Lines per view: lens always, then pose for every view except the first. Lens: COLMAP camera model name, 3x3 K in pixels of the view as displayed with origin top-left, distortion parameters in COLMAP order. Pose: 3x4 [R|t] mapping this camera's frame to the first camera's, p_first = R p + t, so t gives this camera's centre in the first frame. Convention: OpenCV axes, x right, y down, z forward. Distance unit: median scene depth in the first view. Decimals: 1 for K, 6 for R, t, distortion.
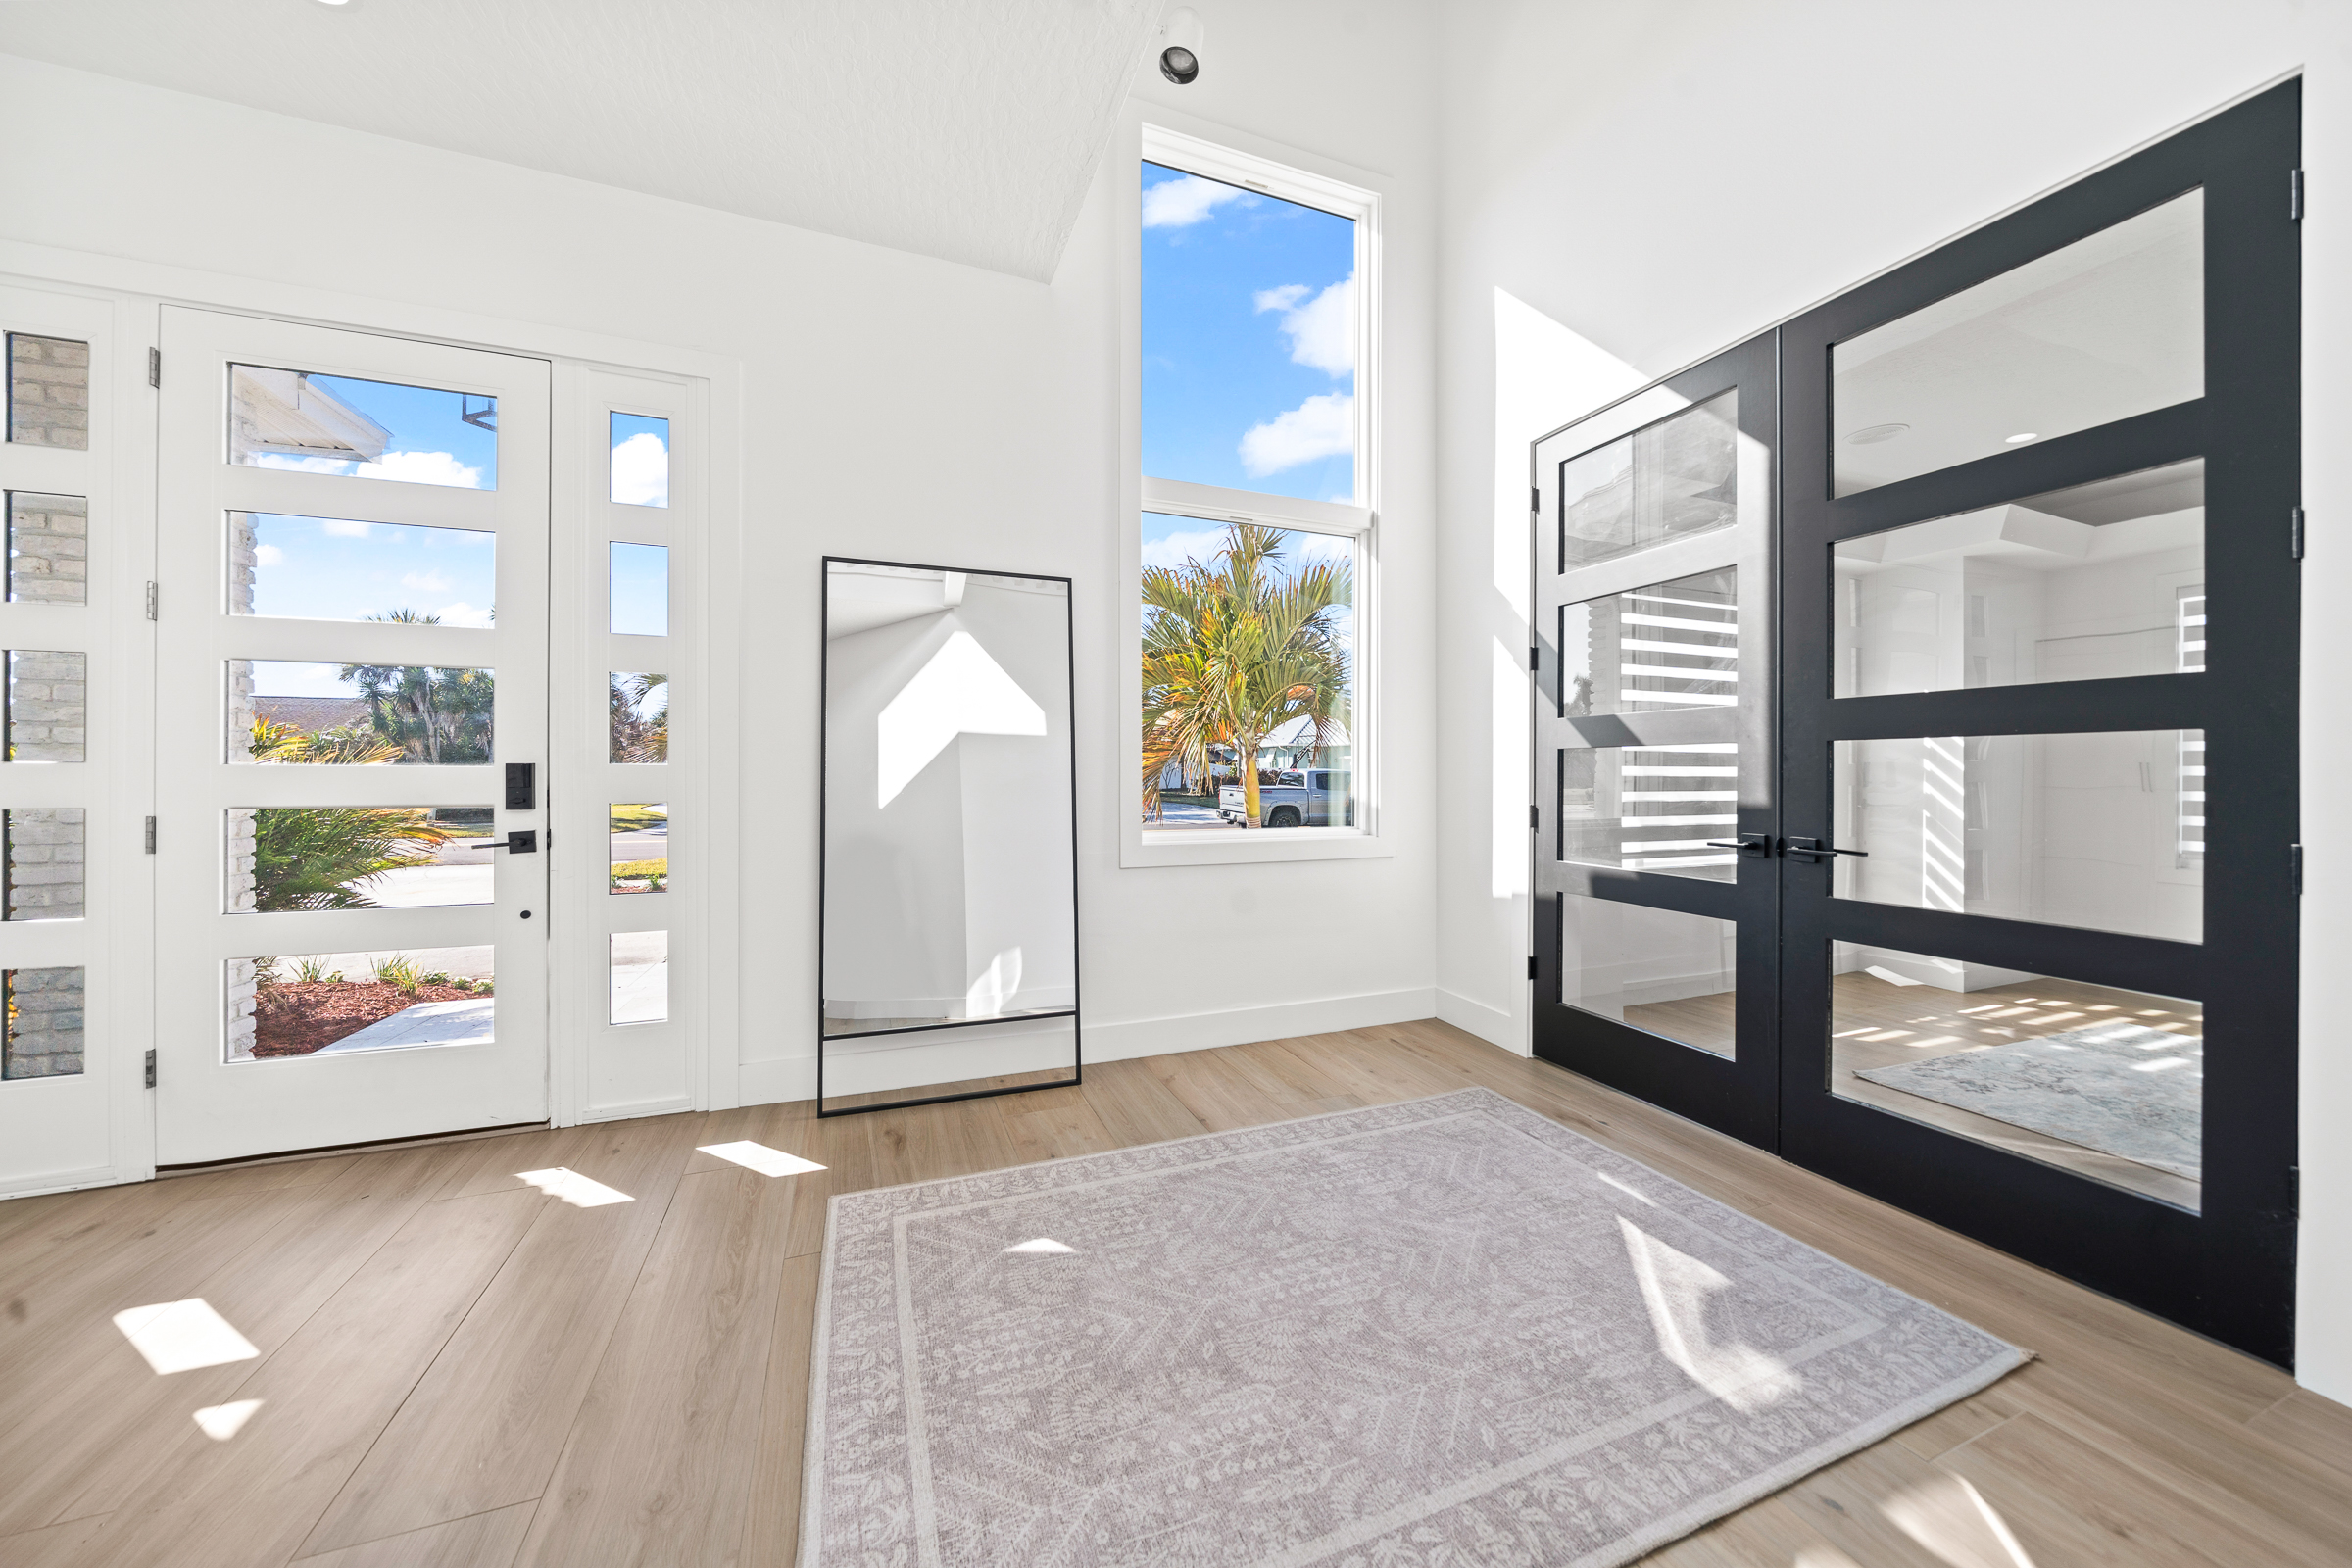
lens RADIAL K [[815.3, 0, 1161.5], [0, 815.3, 775.4], [0, 0, 1]] dist [-0.004365, 0.000420]
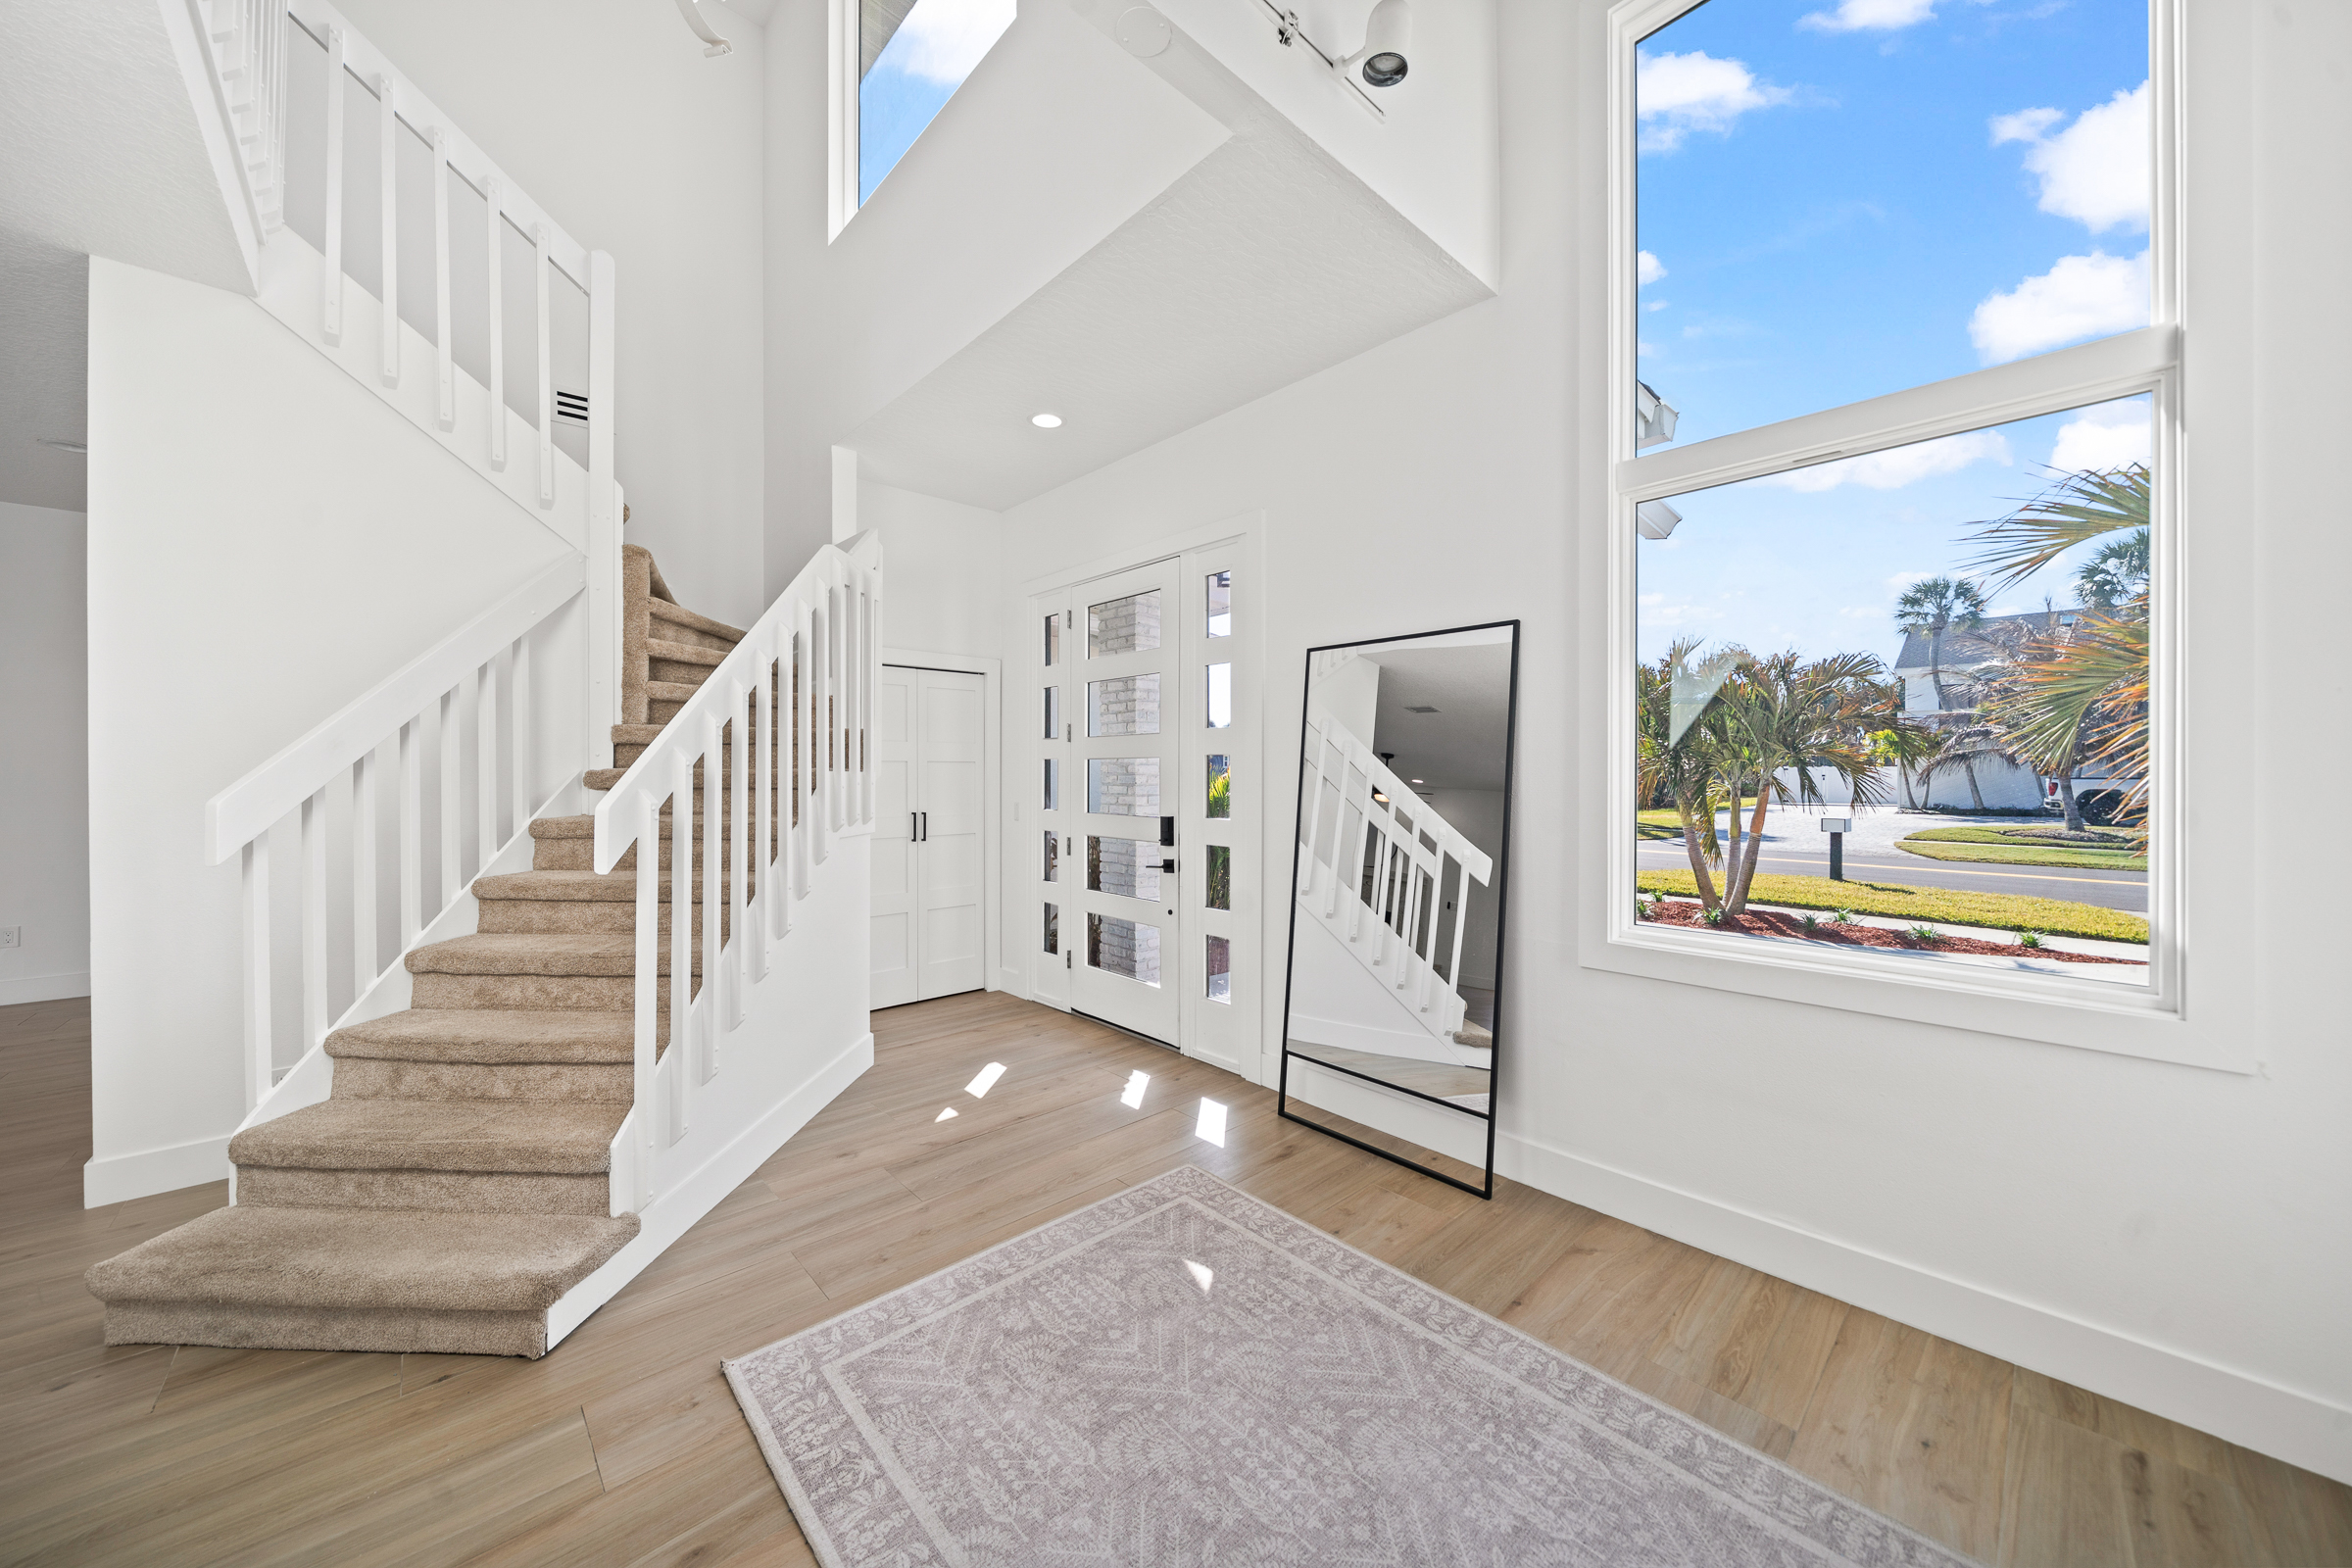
lens RADIAL K [[815.3, 0, 1155.6], [0, 815.3, 779.0], [0, 0, 1]] dist [-0.004365, 0.000420]
pose [[0.363106, 0.002088, -0.931745, 0.734196], [0.000027, 0.999997, 0.002251, -0.097709], [0.931748, -0.000842, 0.363105, 0.430595]]
